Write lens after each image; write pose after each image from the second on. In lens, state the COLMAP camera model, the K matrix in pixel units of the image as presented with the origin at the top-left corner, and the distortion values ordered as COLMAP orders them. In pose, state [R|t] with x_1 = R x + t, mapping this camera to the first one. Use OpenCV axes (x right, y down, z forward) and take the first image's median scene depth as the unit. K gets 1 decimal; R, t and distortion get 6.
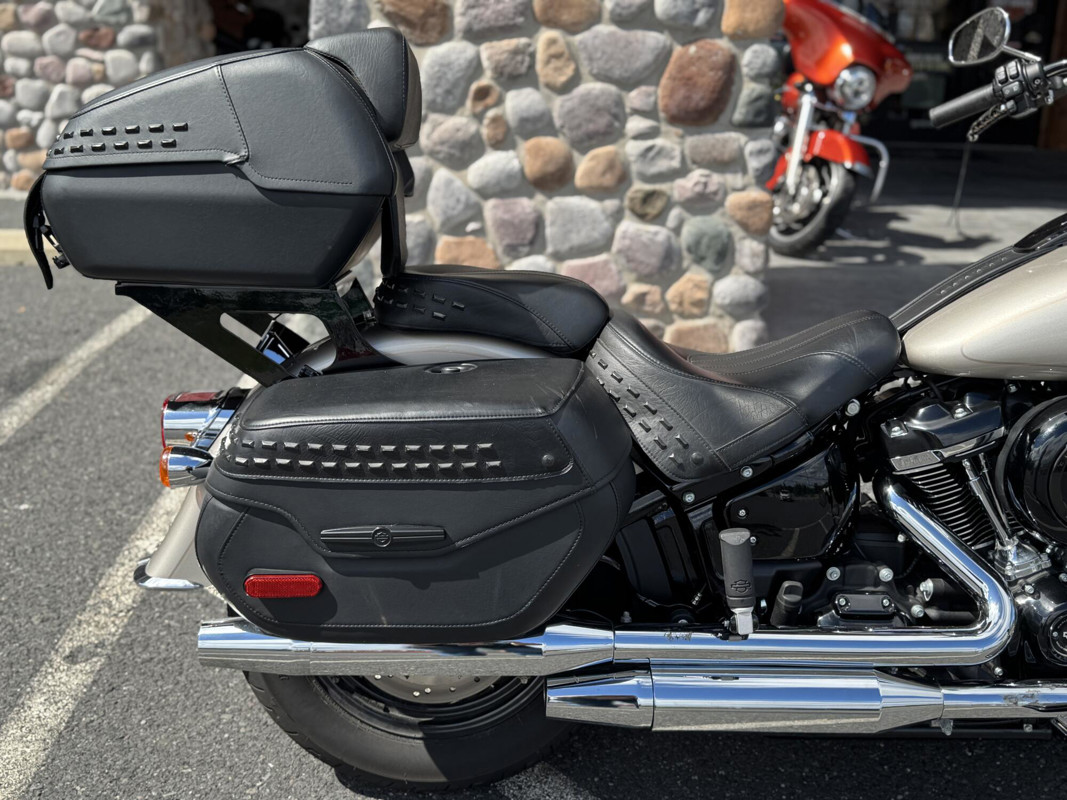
lens RADIAL K [[1111.1, 0, 533.5], [0, 1111.1, 400.0], [0, 0, 1]] dist [0.185802, -0.441960]
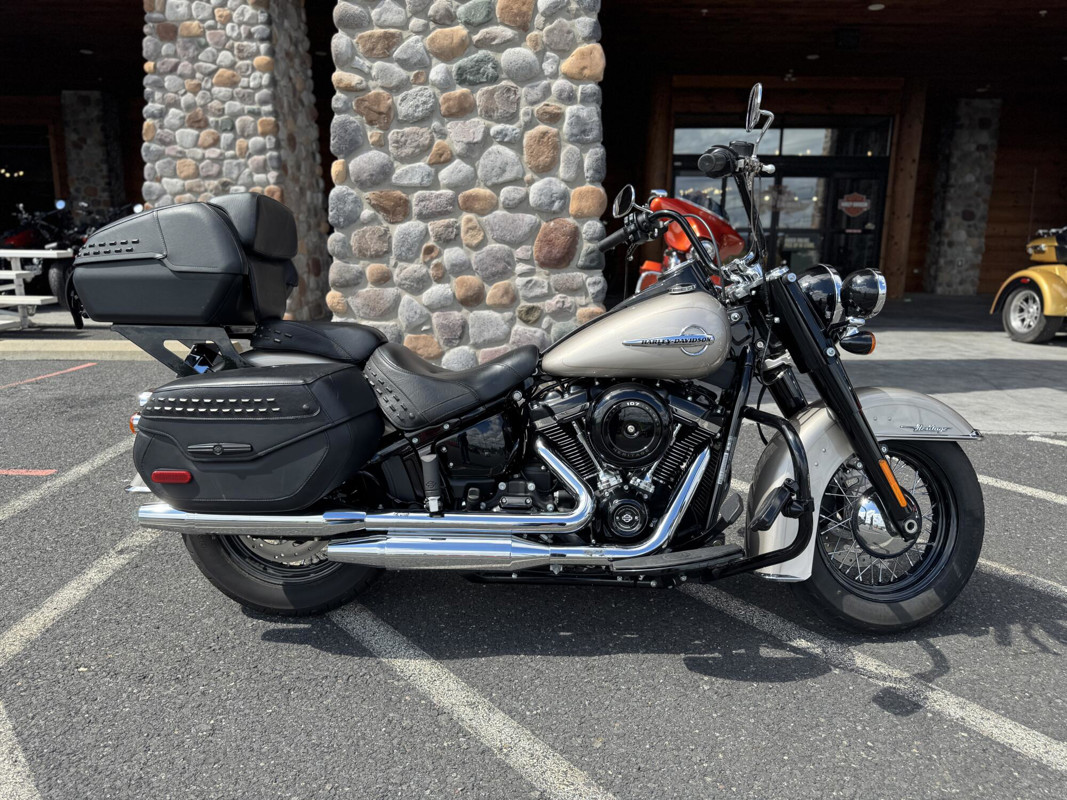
lens RADIAL K [[746.9, 0, 533.5], [0, 746.9, 400.0], [0, 0, 1]] dist [0.149446, -0.302160]
pose [[0.998201, -0.000847, -0.059944, 0.177971], [-0.005054, 0.995151, -0.098228, 0.061685], [0.059736, 0.098354, 0.993357, -0.093001]]
